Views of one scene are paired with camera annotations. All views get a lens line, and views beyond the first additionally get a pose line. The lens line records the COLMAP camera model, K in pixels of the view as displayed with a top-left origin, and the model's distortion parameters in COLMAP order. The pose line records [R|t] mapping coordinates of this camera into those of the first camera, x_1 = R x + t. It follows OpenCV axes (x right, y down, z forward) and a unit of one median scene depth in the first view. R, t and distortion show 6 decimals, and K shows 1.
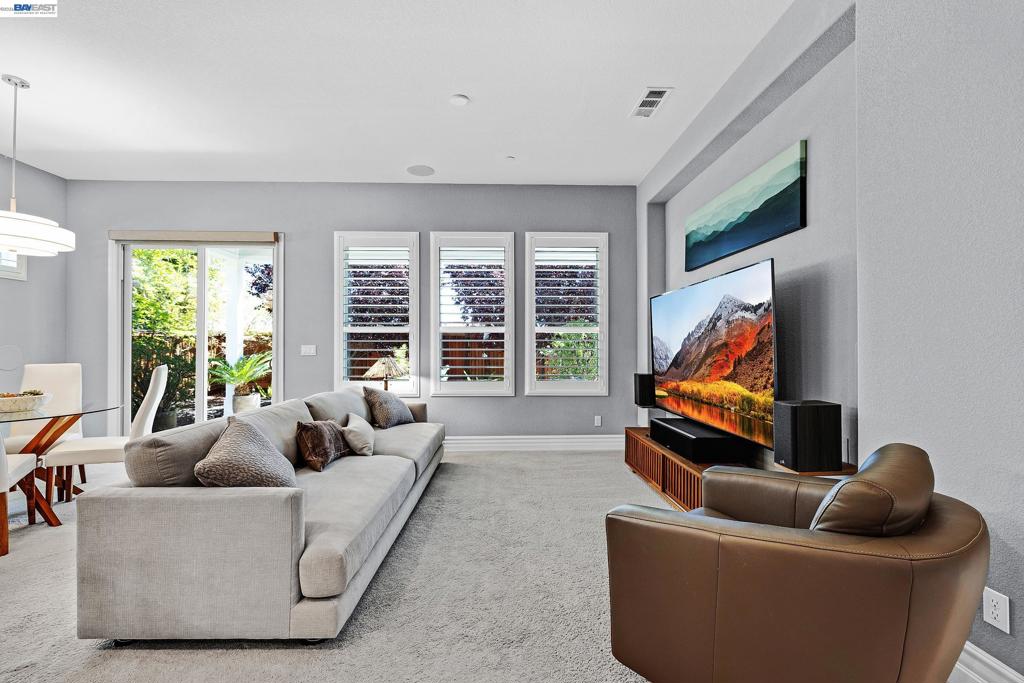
lens RADIAL K [[426.9, 0, 510.0], [0, 426.9, 346.3], [0, 0, 1]] dist [0.002415, -0.000243]
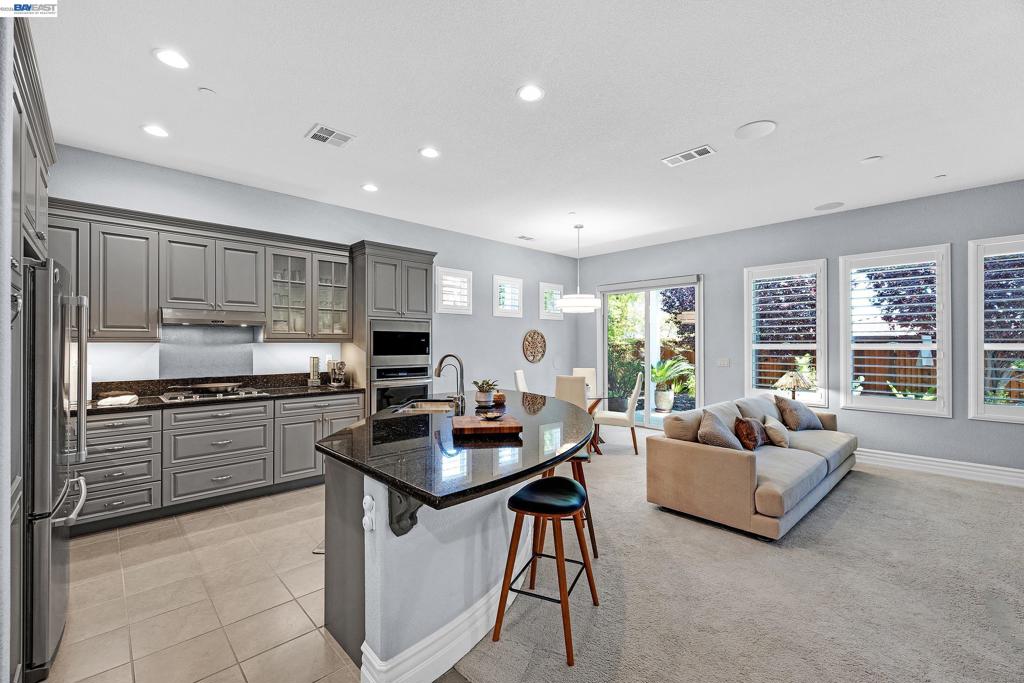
lens RADIAL K [[426.9, 0, 509.4], [0, 426.9, 343.7], [0, 0, 1]] dist [0.002415, -0.000243]
pose [[0.668624, -0.002239, -0.743597, 0.070921], [0.003870, 0.999992, 0.000469, -0.059648], [0.743590, -0.003191, 0.668628, -0.416120]]
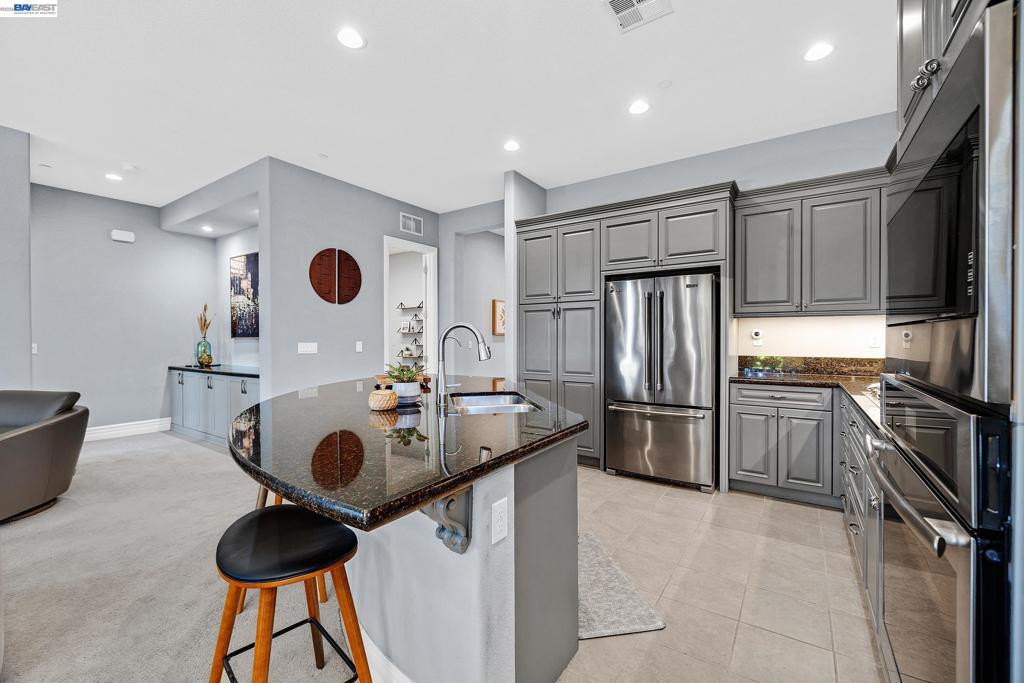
lens RADIAL K [[426.9, 0, 510.0], [0, 426.9, 343.8], [0, 0, 1]] dist [0.002415, -0.000243]
pose [[-0.804929, -0.004986, 0.593350, -0.966115], [-0.000040, 0.999965, 0.008349, -0.020632], [-0.593371, 0.006697, -0.804902, 0.430974]]
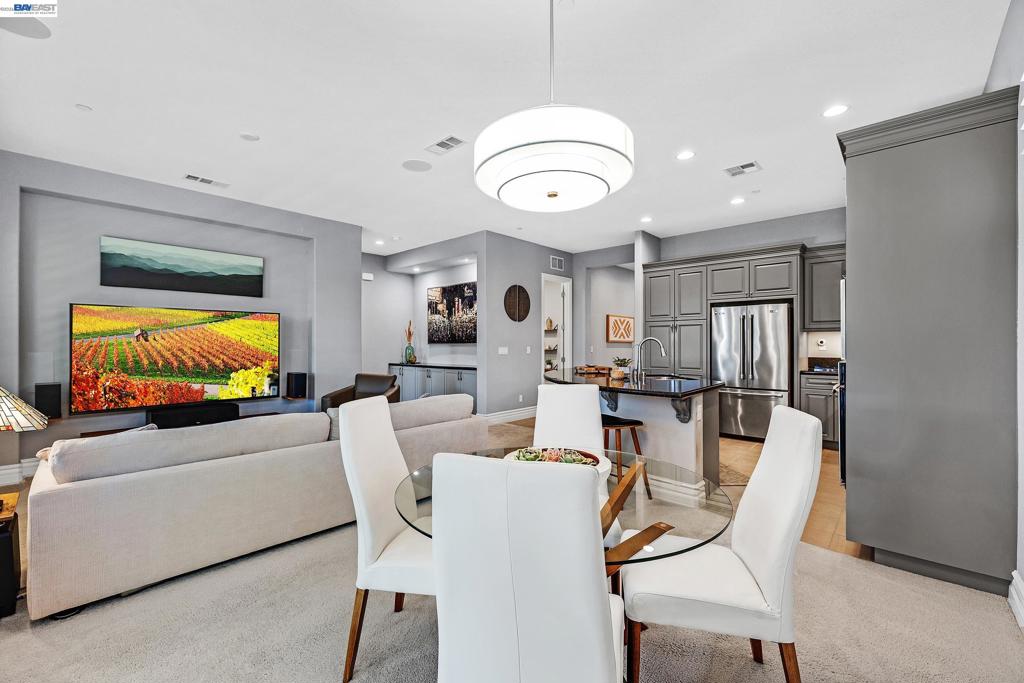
lens RADIAL K [[426.9, 0, 509.4], [0, 426.9, 344.9], [0, 0, 1]] dist [0.002415, -0.000243]
pose [[-0.709720, -0.000701, 0.704484, -1.102091], [-0.002057, 0.999997, -0.001077, -0.022616], [-0.704481, -0.002214, -0.709719, 1.036679]]
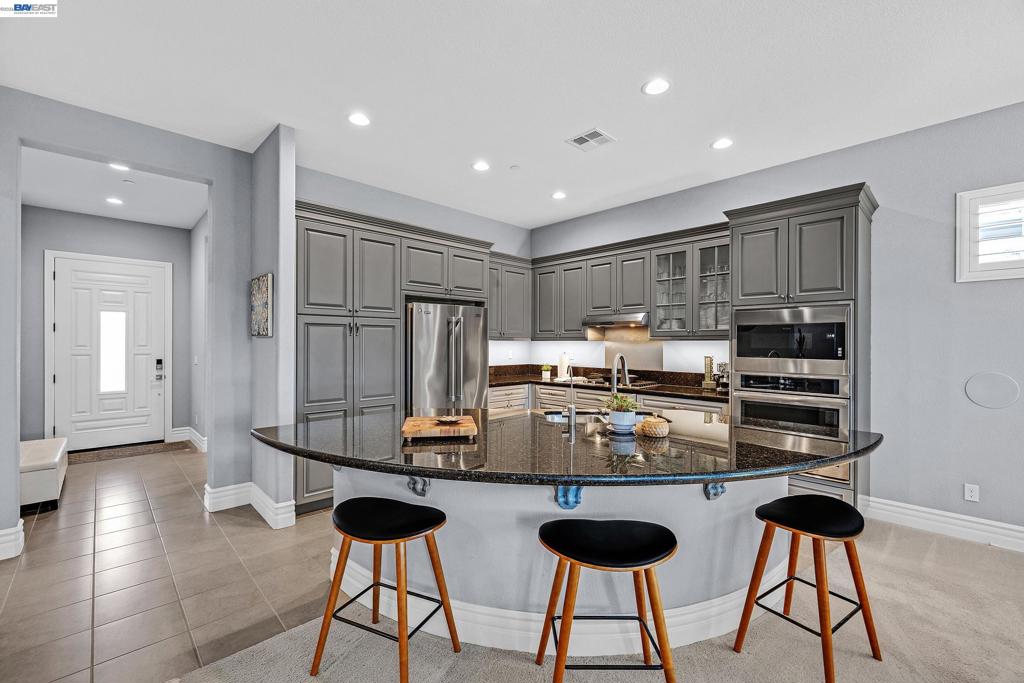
lens RADIAL K [[426.9, 0, 510.2], [0, 426.9, 341.7], [0, 0, 1]] dist [0.002415, -0.000243]
pose [[-0.748694, -0.003740, -0.662905, -0.087282], [0.000534, 0.999980, -0.006245, -0.054843], [0.662915, -0.005029, -0.748677, 0.407230]]
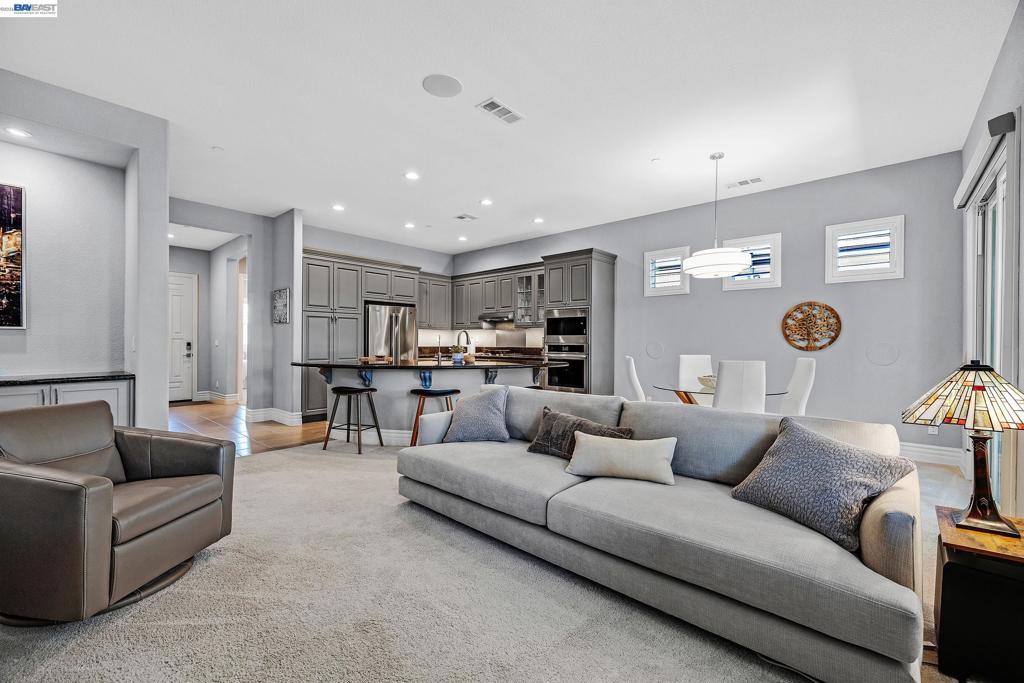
lens RADIAL K [[426.9, 0, 503.4], [0, 426.9, 341.2], [0, 0, 1]] dist [0.002415, -0.000243]
pose [[-0.707421, -0.008164, -0.706745, 0.236841], [-0.001865, 0.999951, -0.009683, 0.007218], [0.706790, -0.005532, -0.707402, 1.078232]]
